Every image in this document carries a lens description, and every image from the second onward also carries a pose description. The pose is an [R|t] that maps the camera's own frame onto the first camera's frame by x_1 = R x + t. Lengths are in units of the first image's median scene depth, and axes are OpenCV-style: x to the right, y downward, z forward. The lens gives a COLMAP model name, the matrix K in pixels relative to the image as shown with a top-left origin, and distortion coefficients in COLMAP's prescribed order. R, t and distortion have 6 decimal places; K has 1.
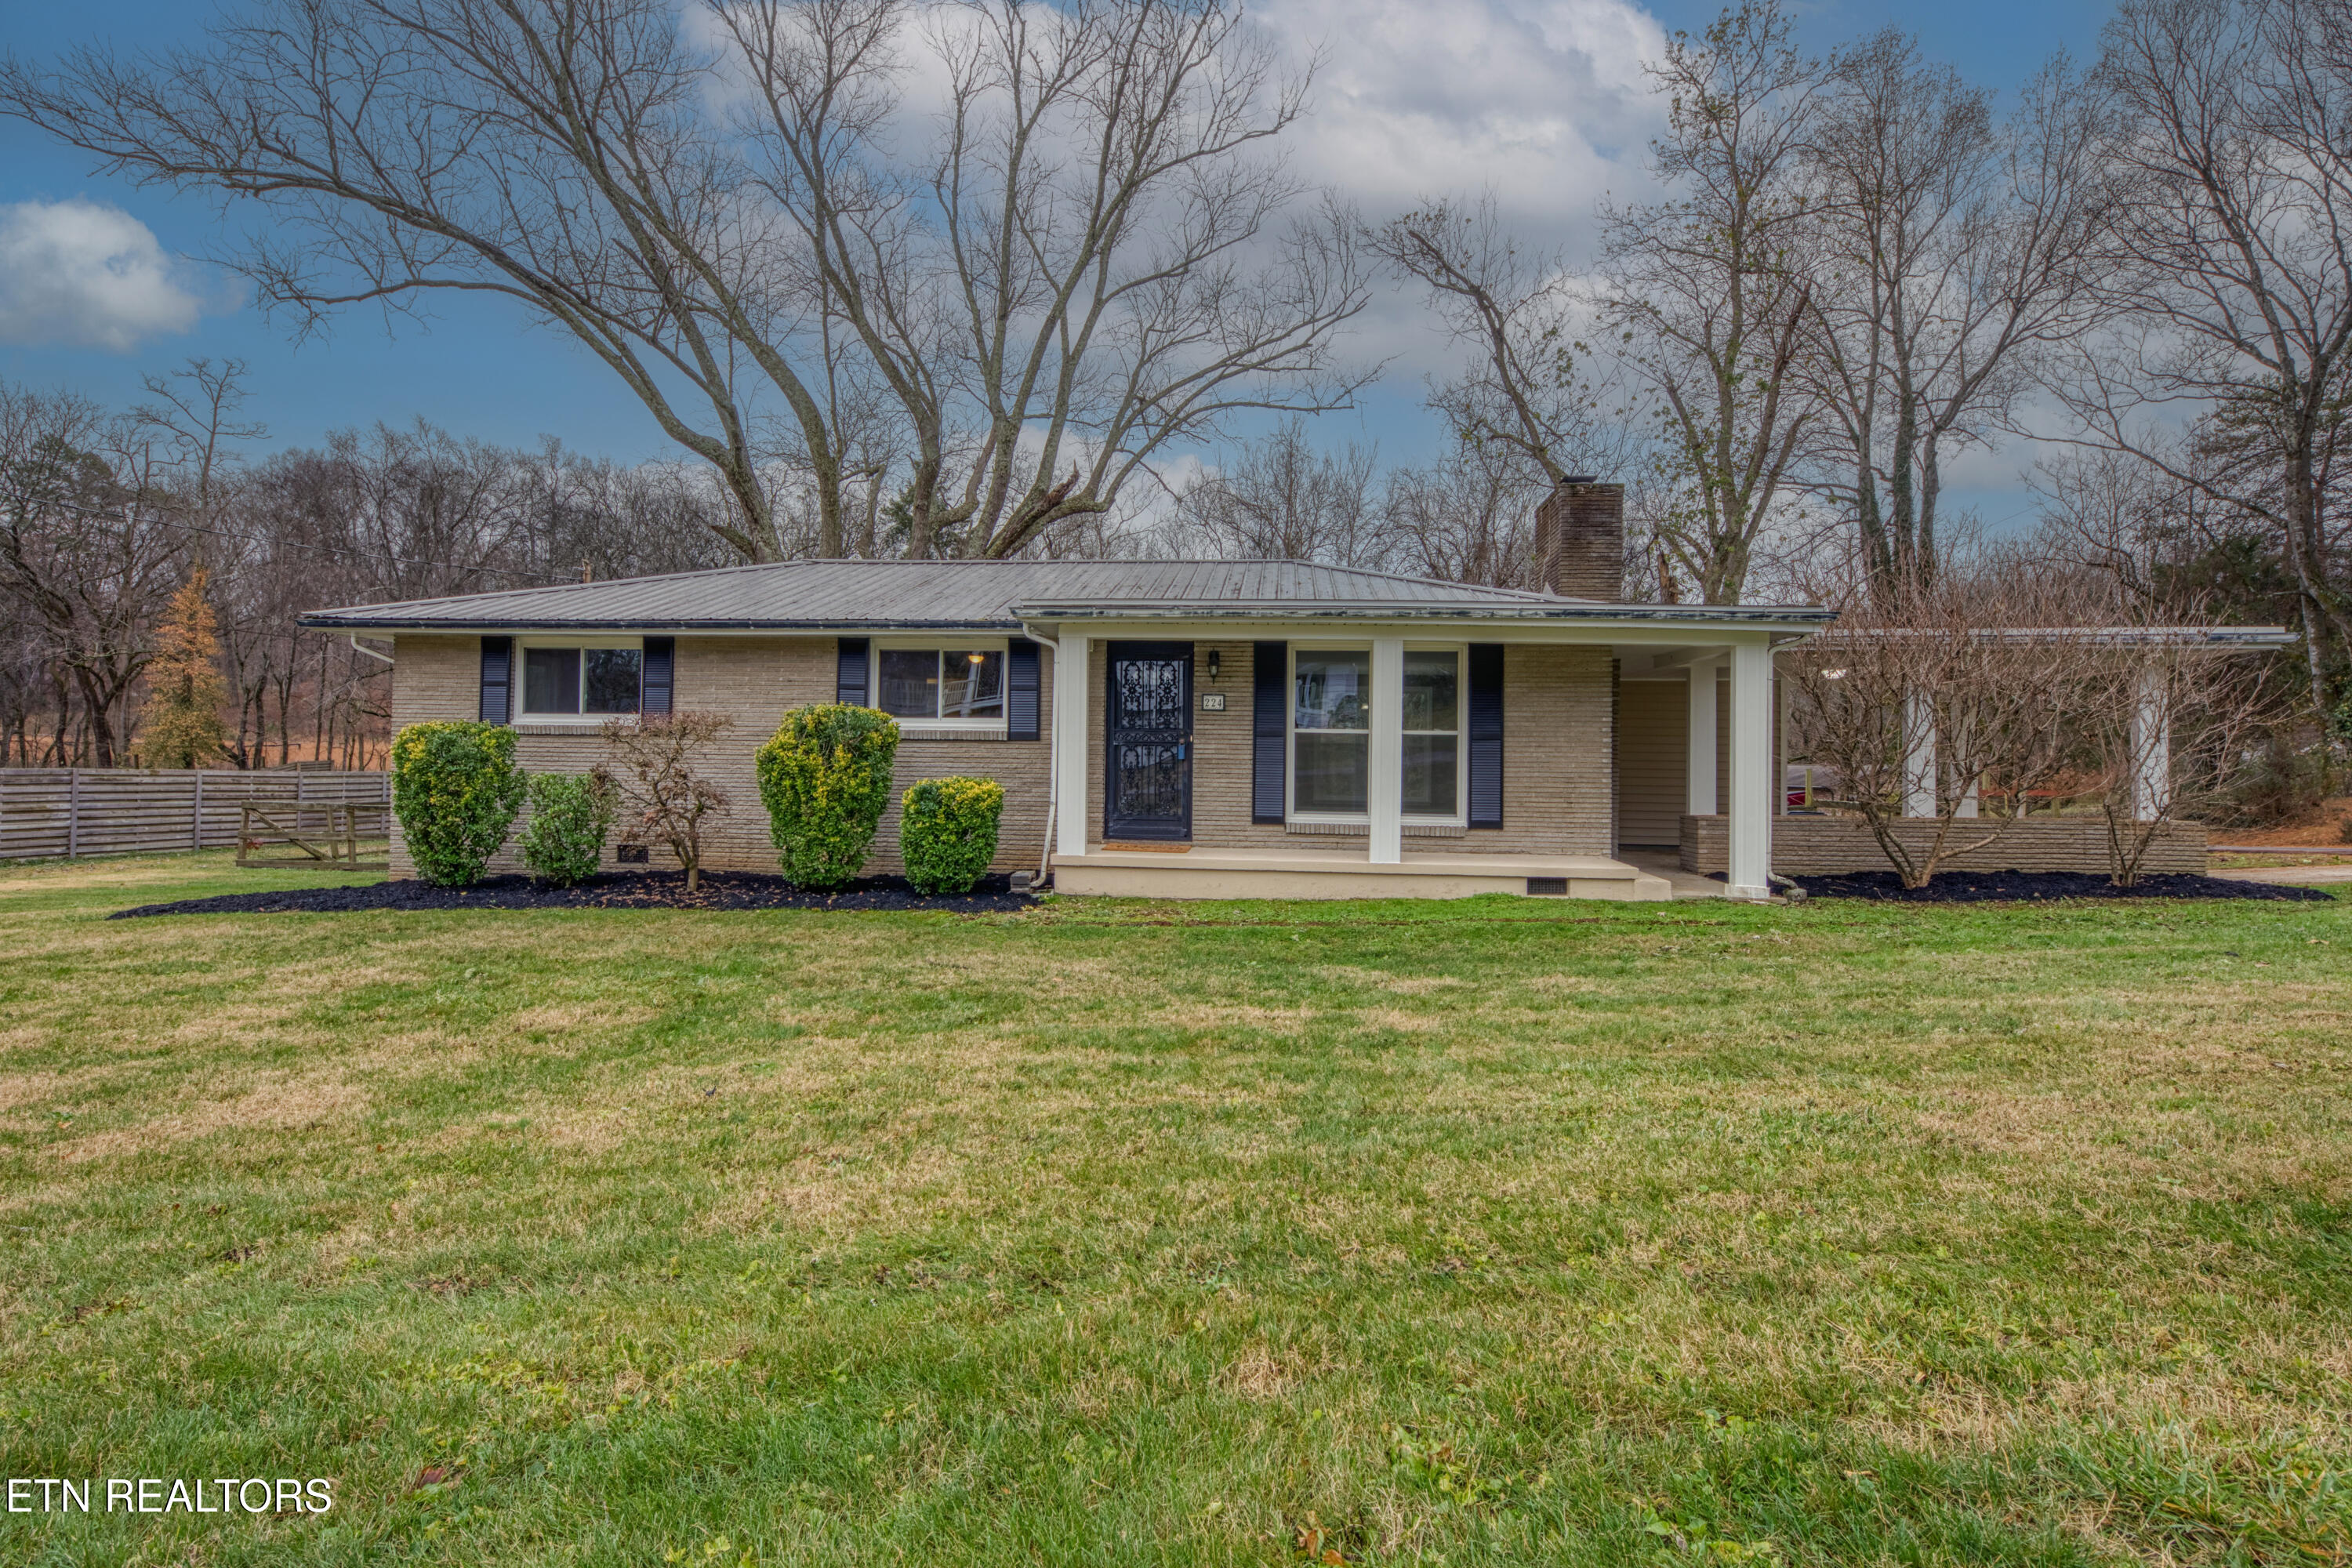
lens RADIAL K [[1108.5, 0, 1193.7], [0, 1108.5, 702.5], [0, 0, 1]] dist [0.004202, 0.001021]
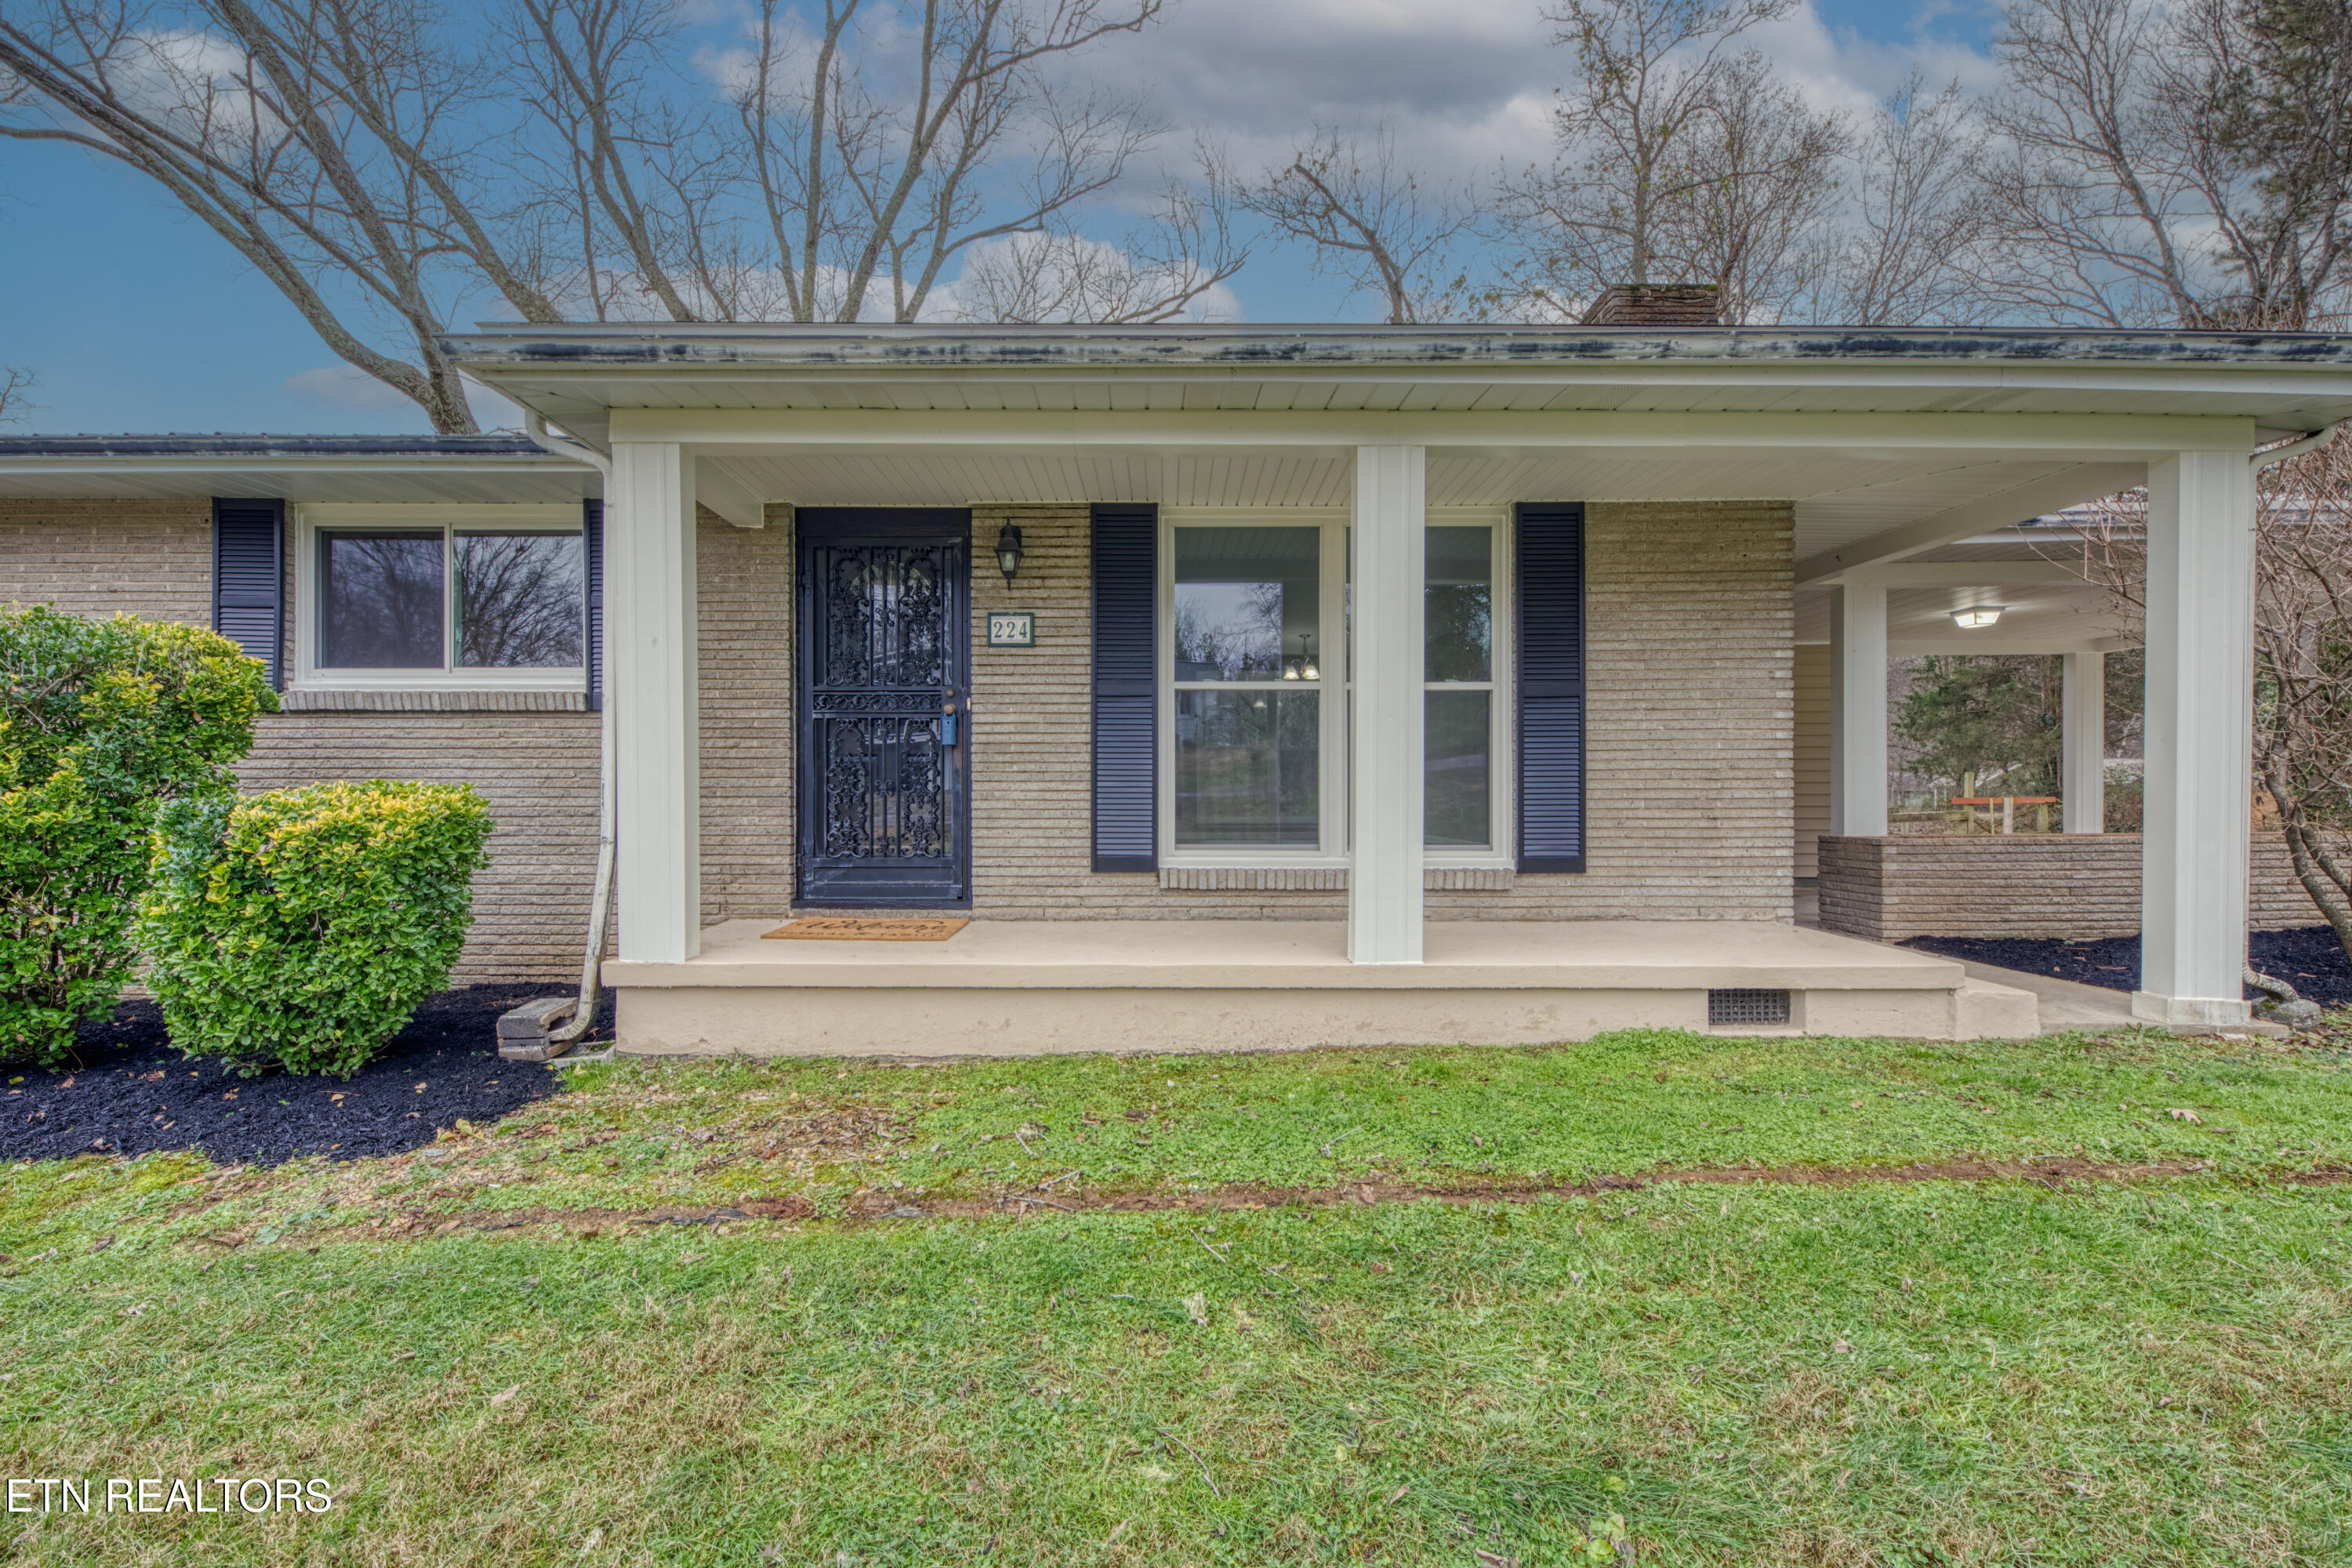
lens RADIAL K [[966.3, 0, 1187.0], [0, 966.3, 786.9], [0, 0, 1]] dist [0.000404, 0.000337]
pose [[0.993692, -0.014000, 0.111264, 0.047501], [0.008391, 0.998678, 0.050721, 0.049707], [-0.111827, -0.049467, 0.992496, 0.566217]]
